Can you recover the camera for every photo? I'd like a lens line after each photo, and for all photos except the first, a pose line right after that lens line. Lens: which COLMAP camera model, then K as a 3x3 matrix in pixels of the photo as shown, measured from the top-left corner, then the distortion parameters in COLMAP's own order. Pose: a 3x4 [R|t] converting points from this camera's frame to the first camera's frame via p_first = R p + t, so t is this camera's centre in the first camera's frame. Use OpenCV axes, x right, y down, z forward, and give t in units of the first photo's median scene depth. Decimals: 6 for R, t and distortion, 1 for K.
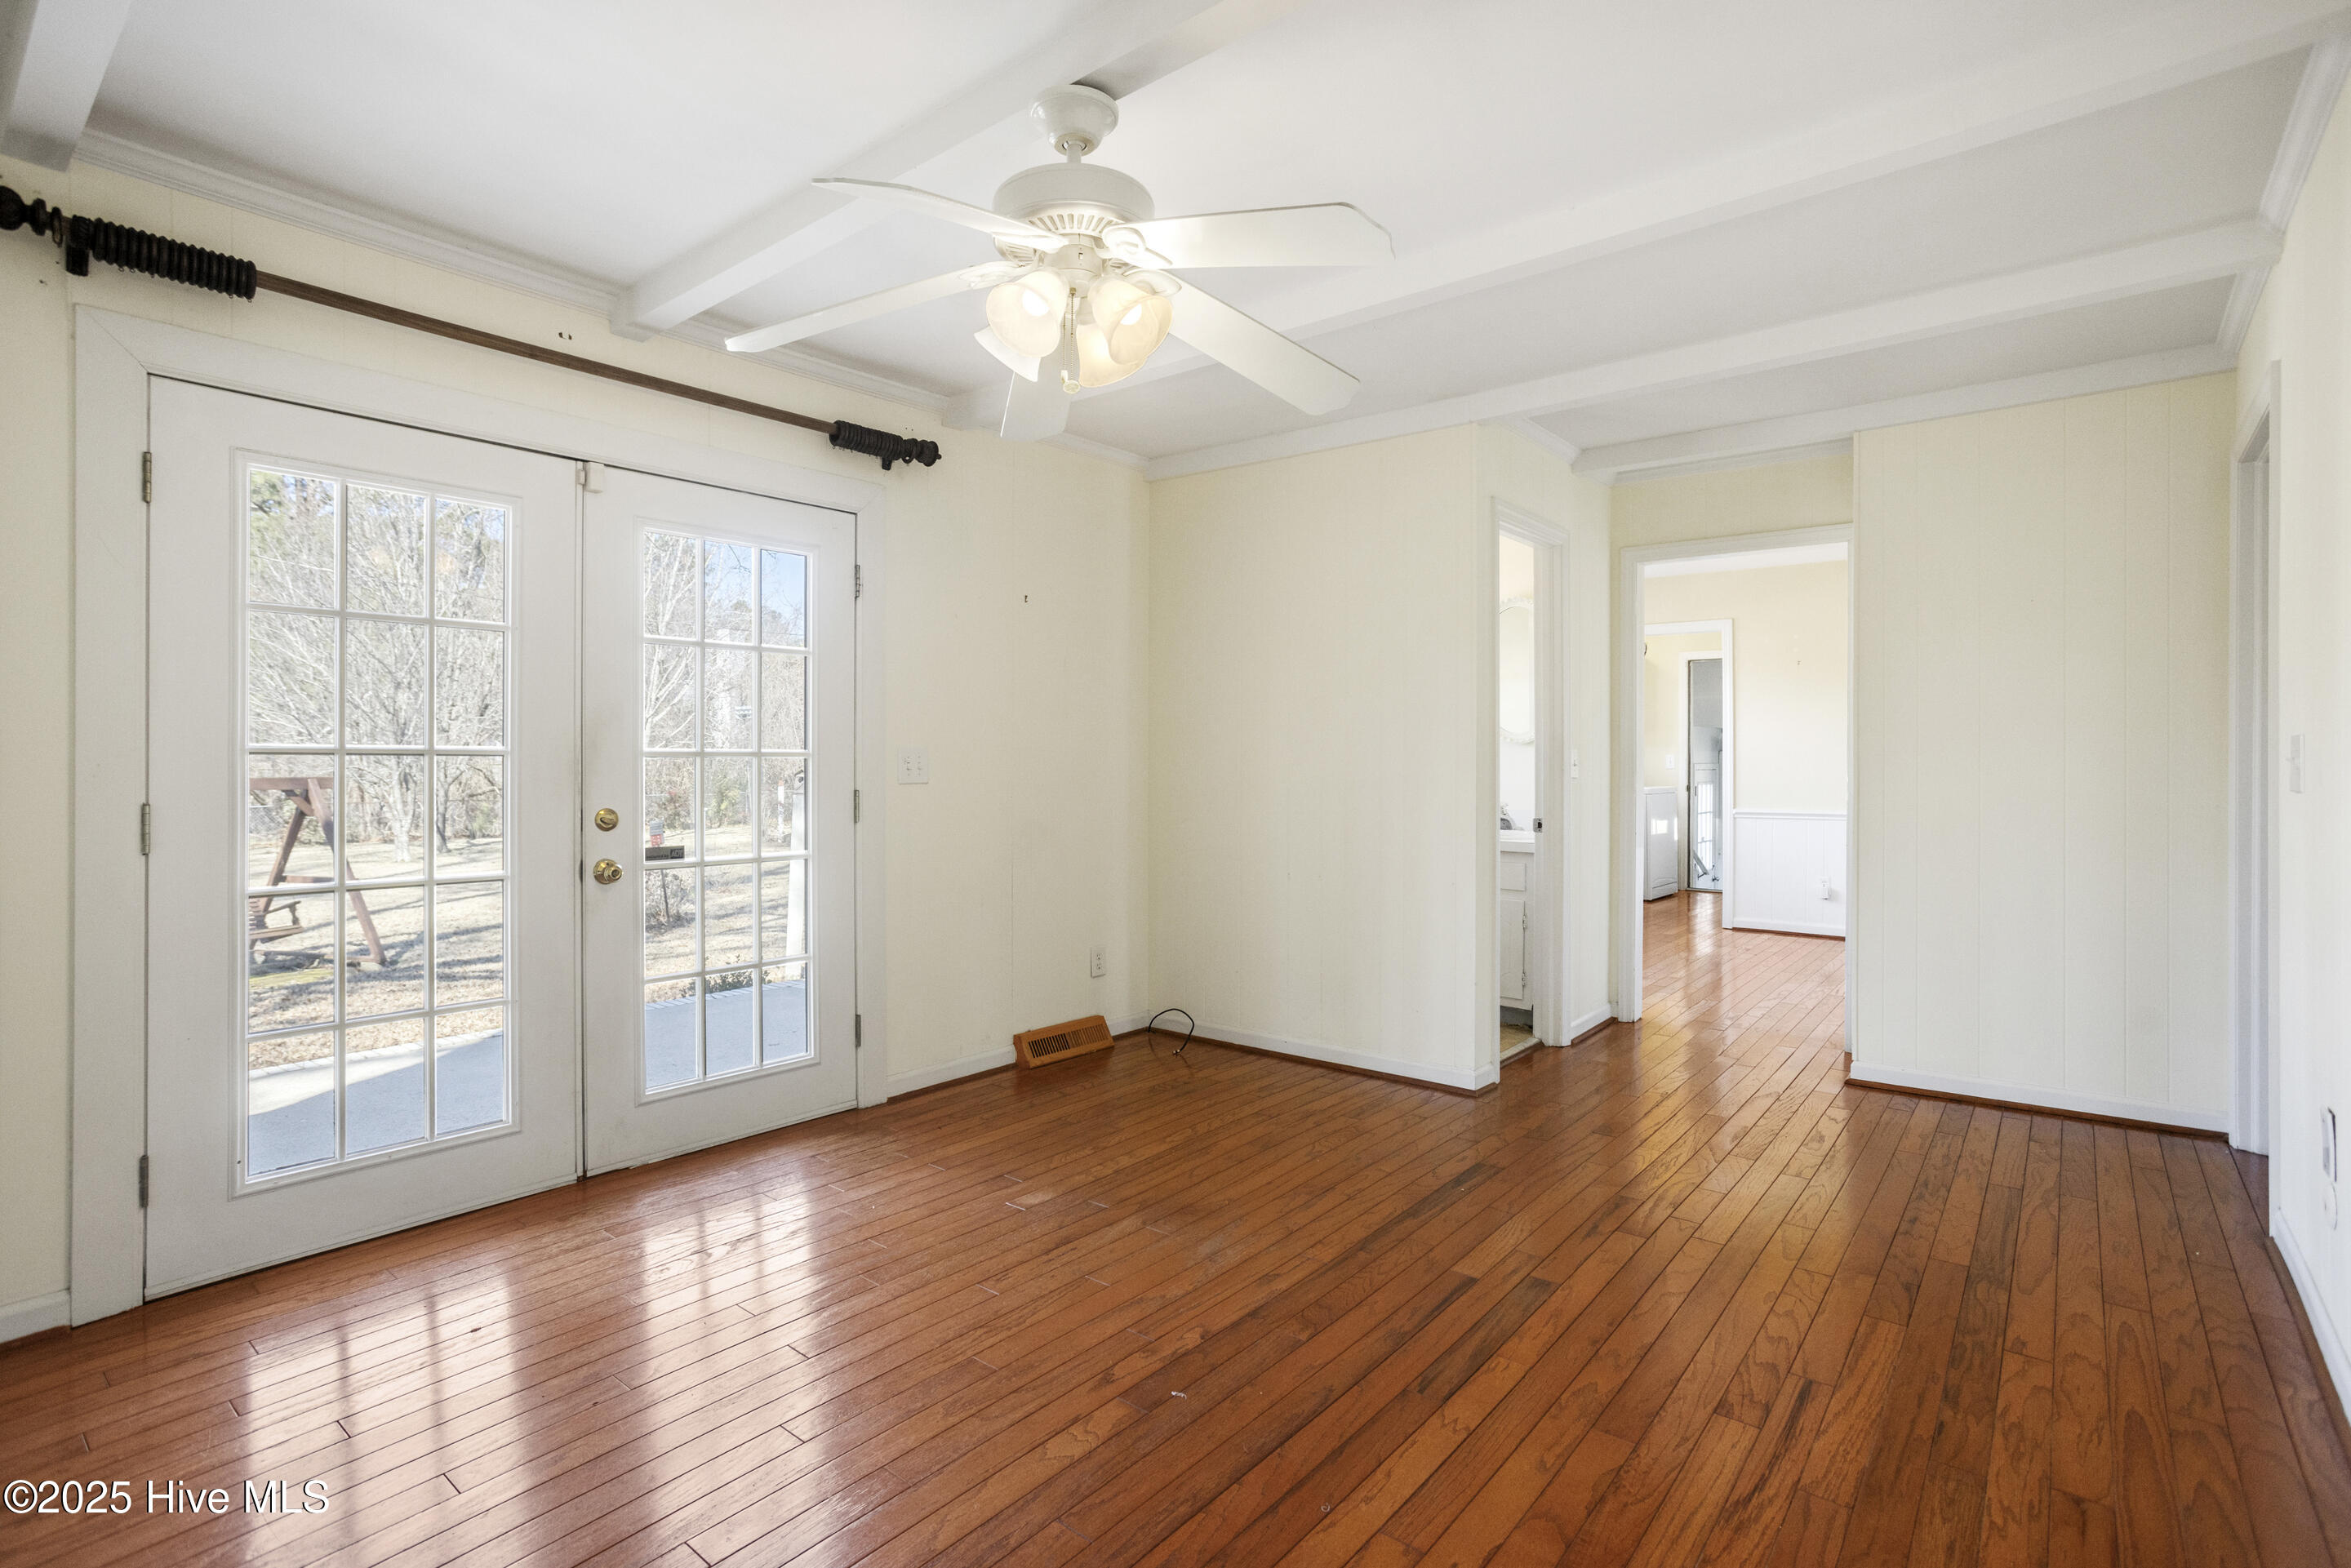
lens RADIAL K [[1129.6, 0, 1157.2], [0, 1129.6, 773.5], [0, 0, 1]] dist [-0.058134, 0.029207]
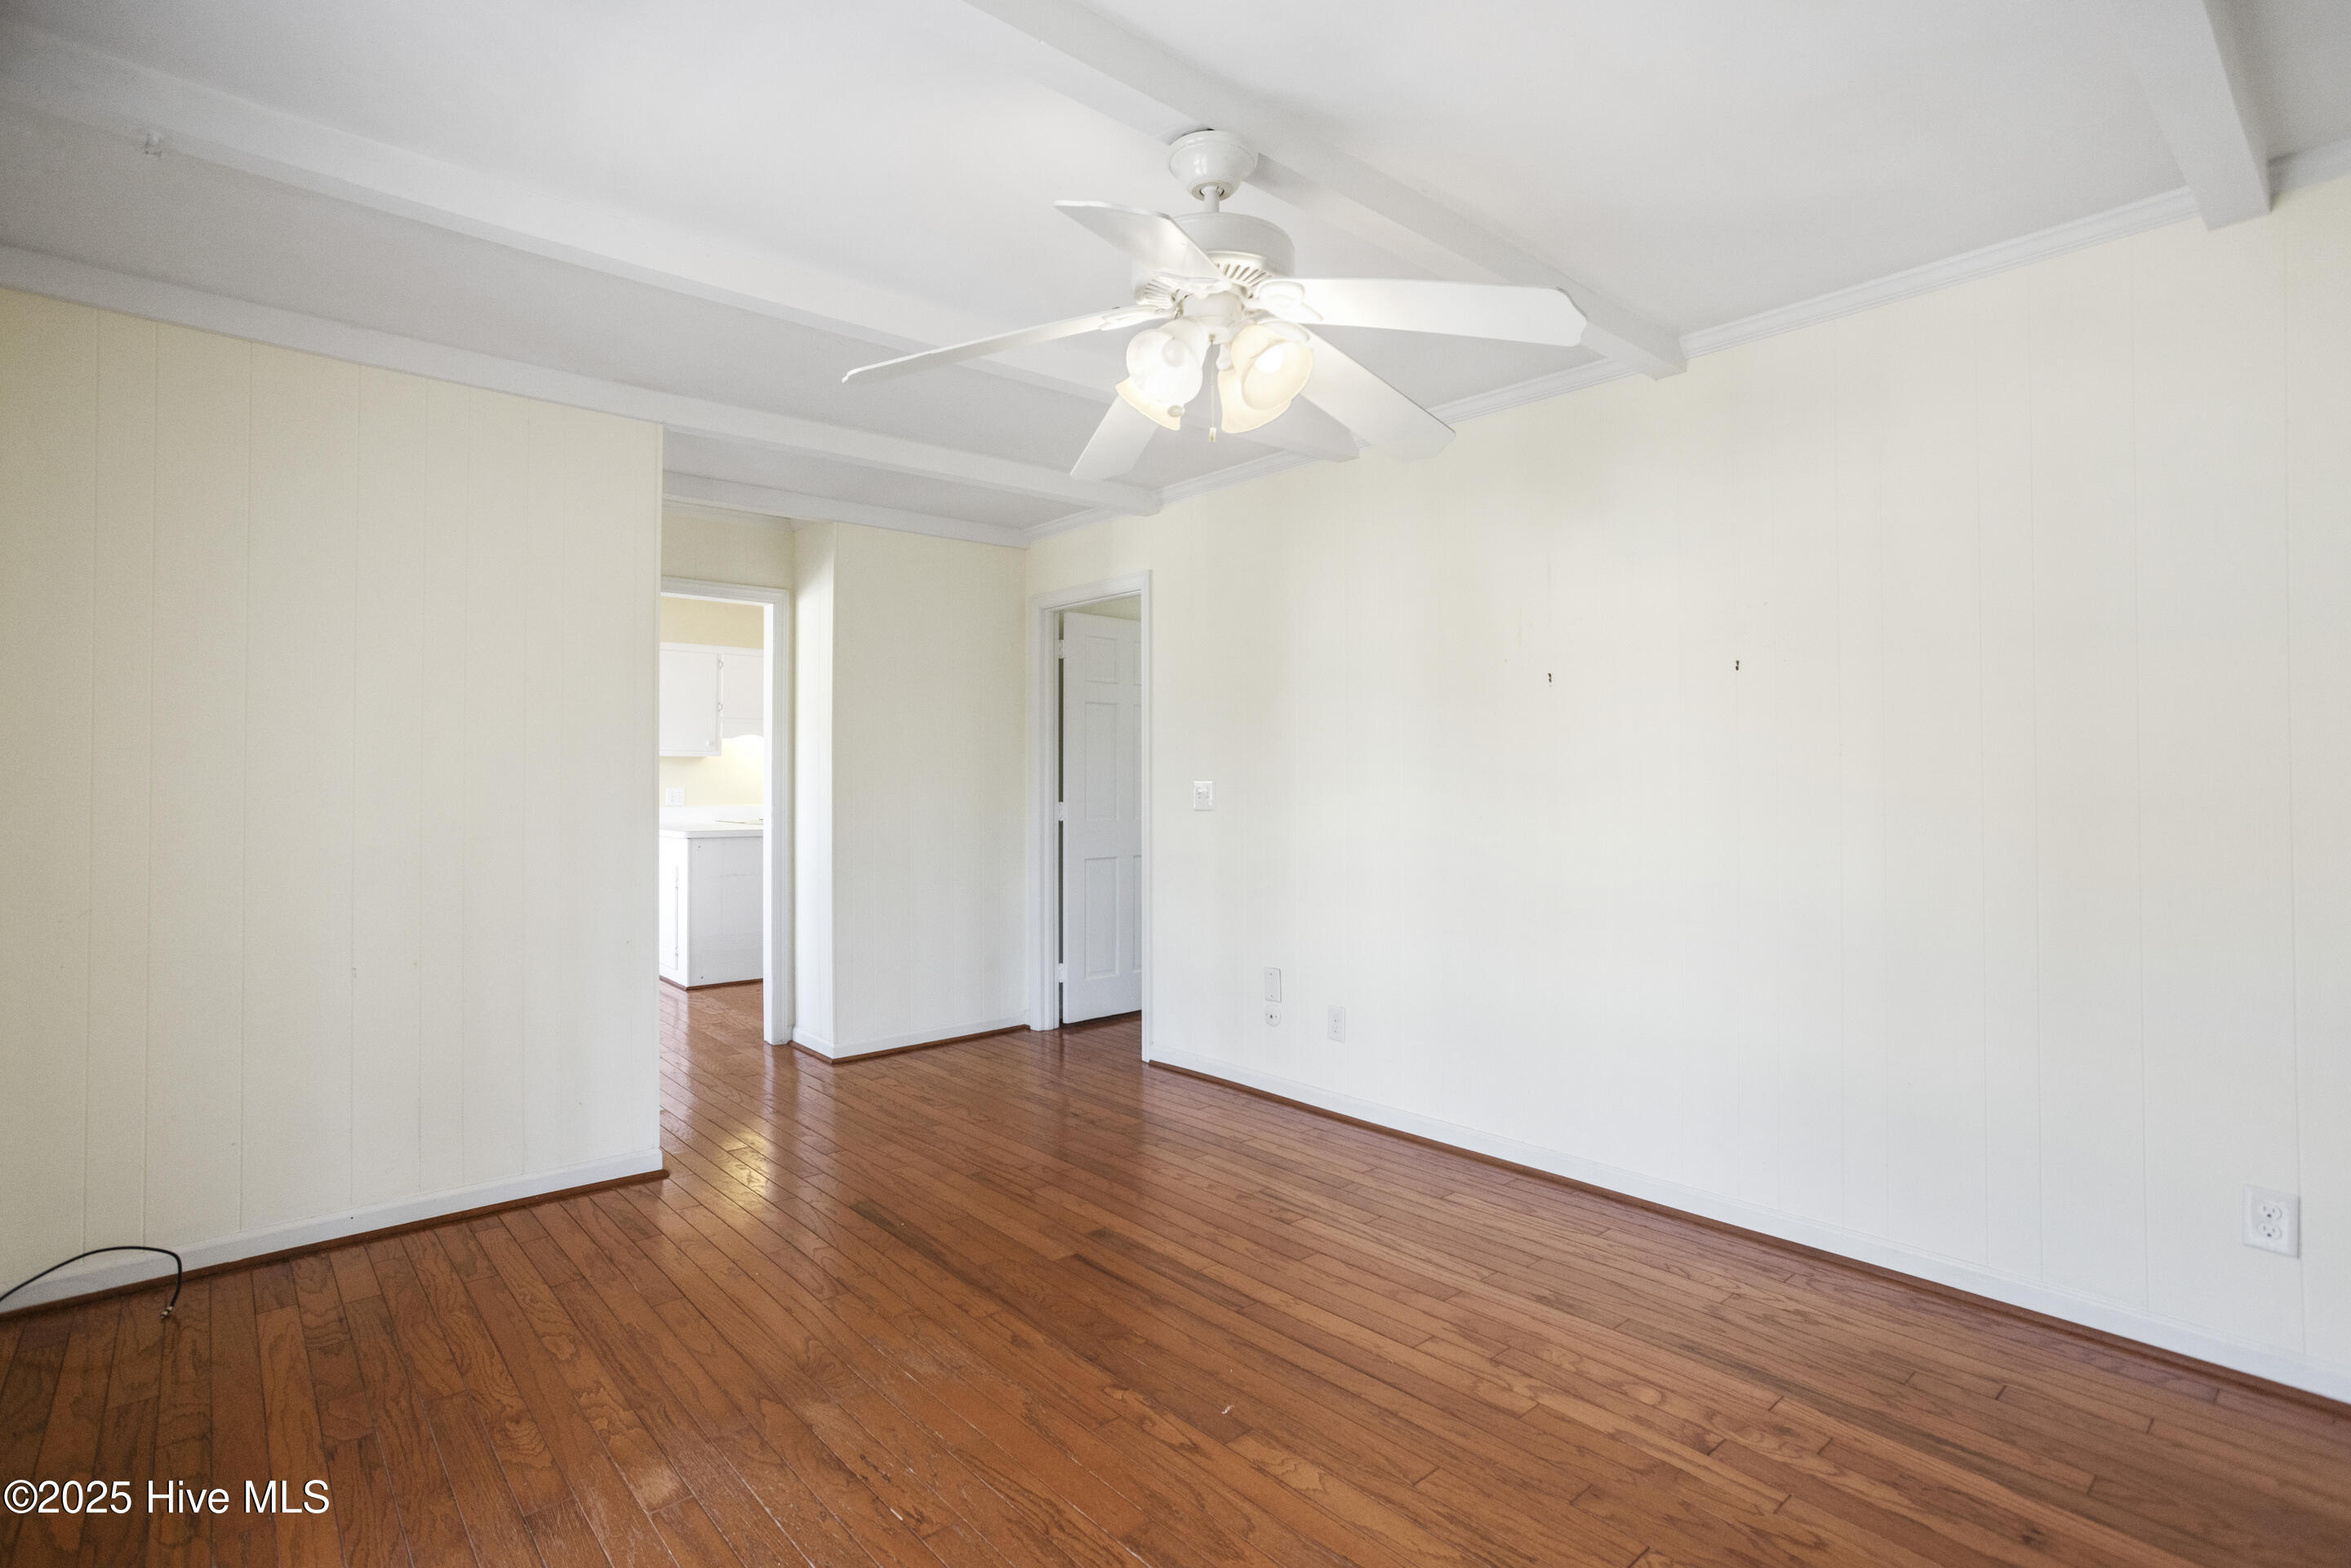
lens RADIAL K [[1129.6, 0, 1157.2], [0, 1129.6, 773.5], [0, 0, 1]] dist [-0.058134, 0.029207]
pose [[0.174036, 0.000727, 0.984739, -0.741200], [0.022636, 0.999733, -0.004739, -0.032566], [-0.984479, 0.023115, 0.173973, 0.620758]]
